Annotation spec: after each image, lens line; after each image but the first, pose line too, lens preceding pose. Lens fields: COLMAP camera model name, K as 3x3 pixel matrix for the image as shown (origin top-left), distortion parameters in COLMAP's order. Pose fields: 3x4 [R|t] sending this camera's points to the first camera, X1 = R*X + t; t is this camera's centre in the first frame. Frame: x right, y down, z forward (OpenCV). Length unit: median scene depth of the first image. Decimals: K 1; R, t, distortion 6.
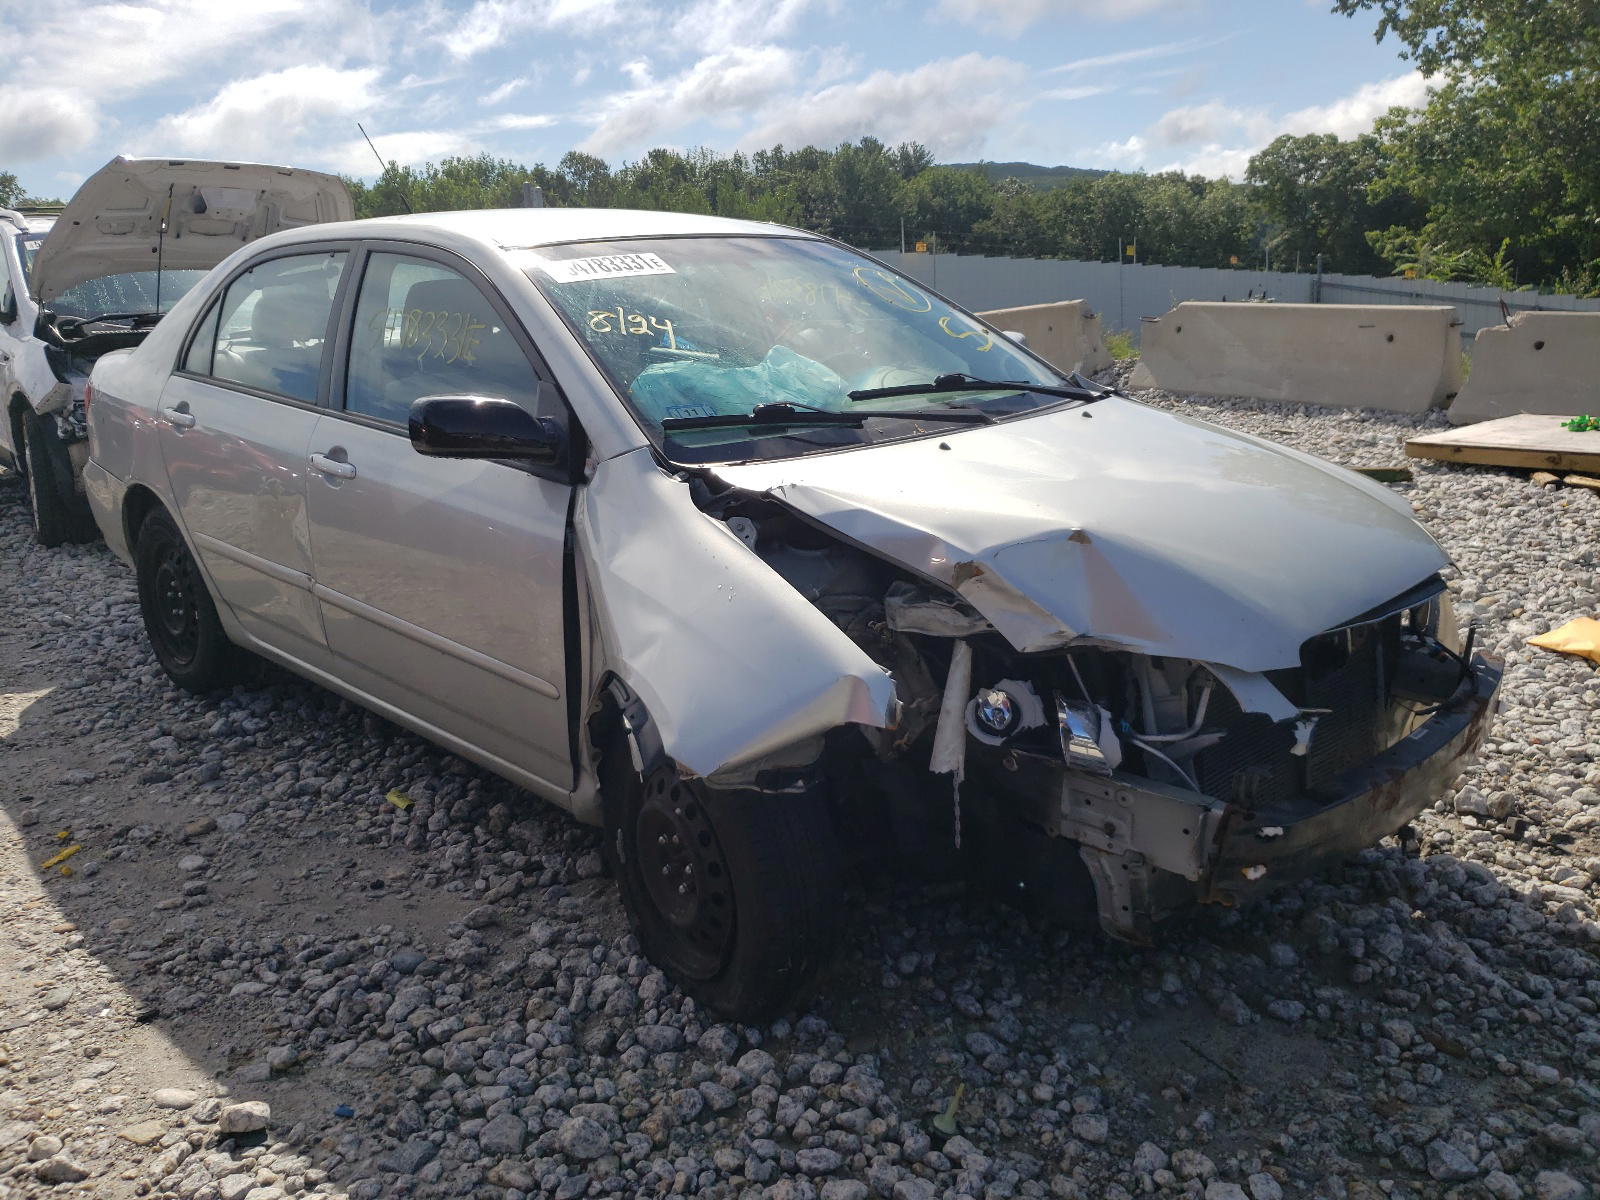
lens RADIAL K [[1214.8, 0, 789.9], [0, 1214.8, 586.8], [0, 0, 1]] dist [-0.006442, 0.029660]
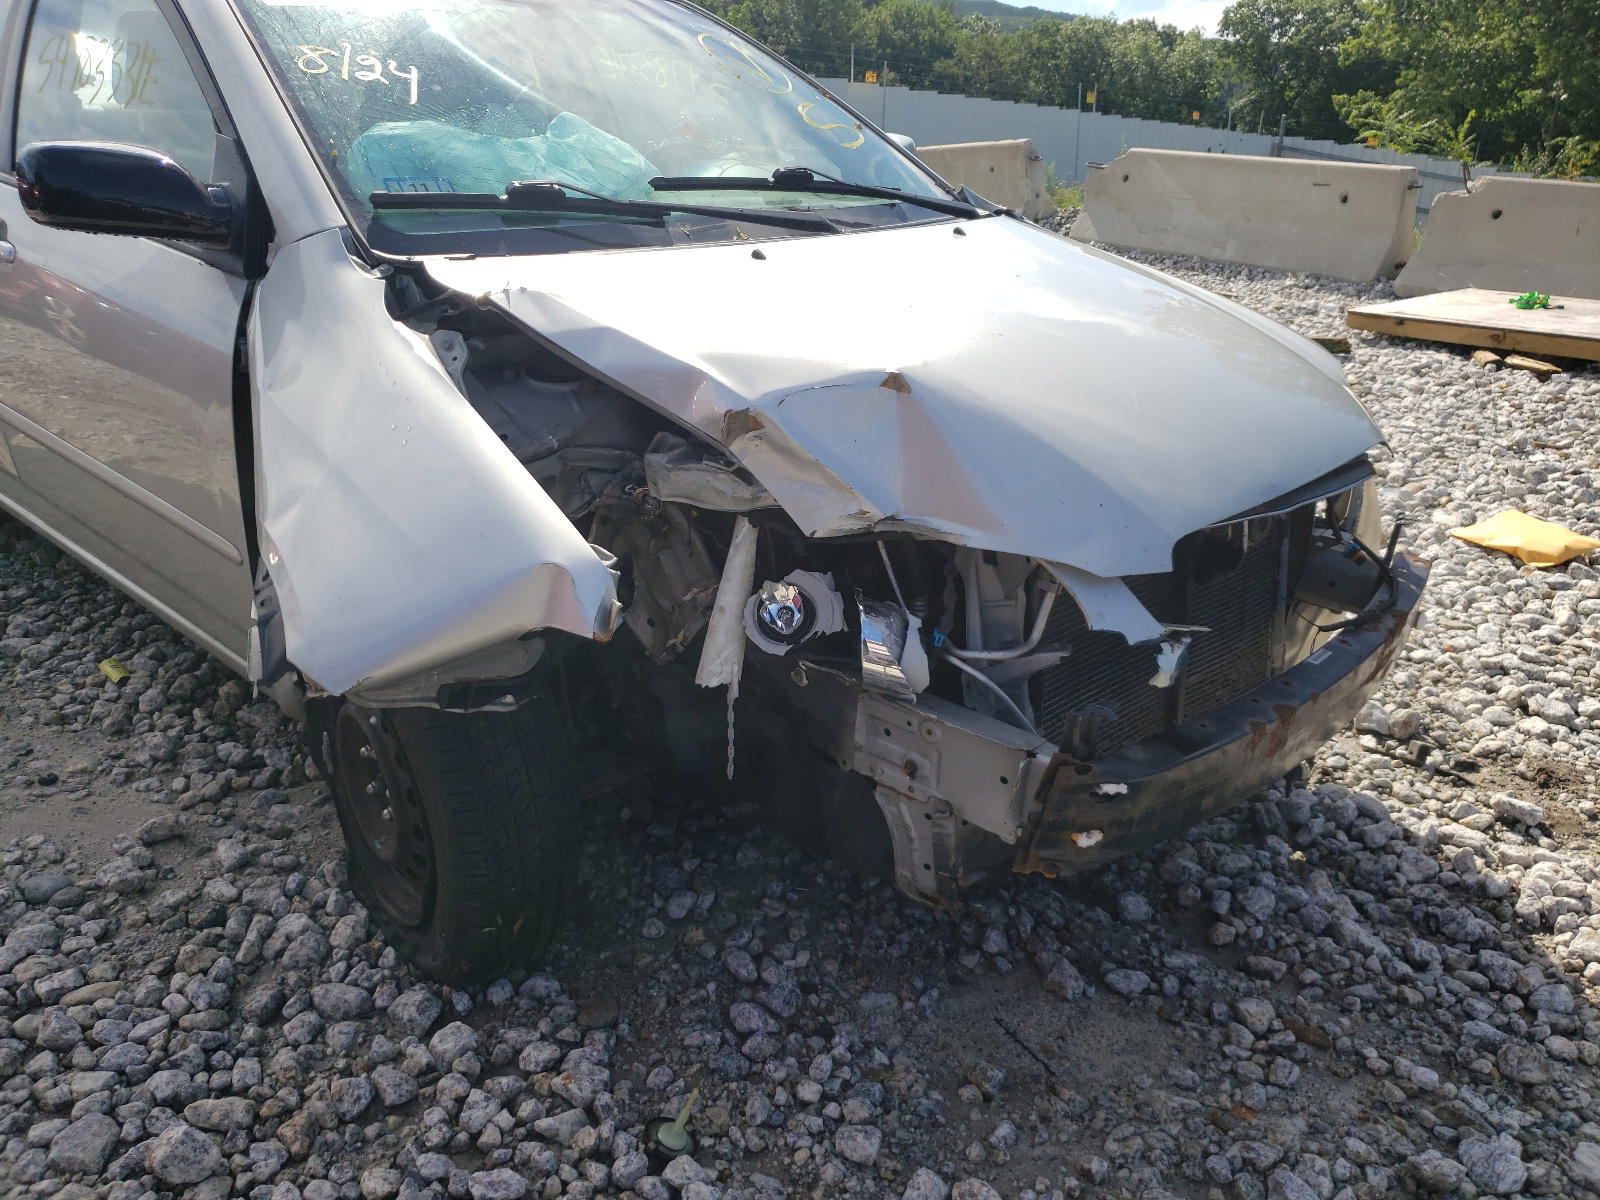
lens RADIAL K [[1214.8, 0, 798.1], [0, 1214.8, 606.5], [0, 0, 1]] dist [-0.006442, 0.029660]
pose [[0.997263, 0.040083, 0.062121, 0.122893], [-0.048232, 0.989563, 0.135787, -0.002376], [-0.056030, -0.138411, 0.988789, 0.230763]]
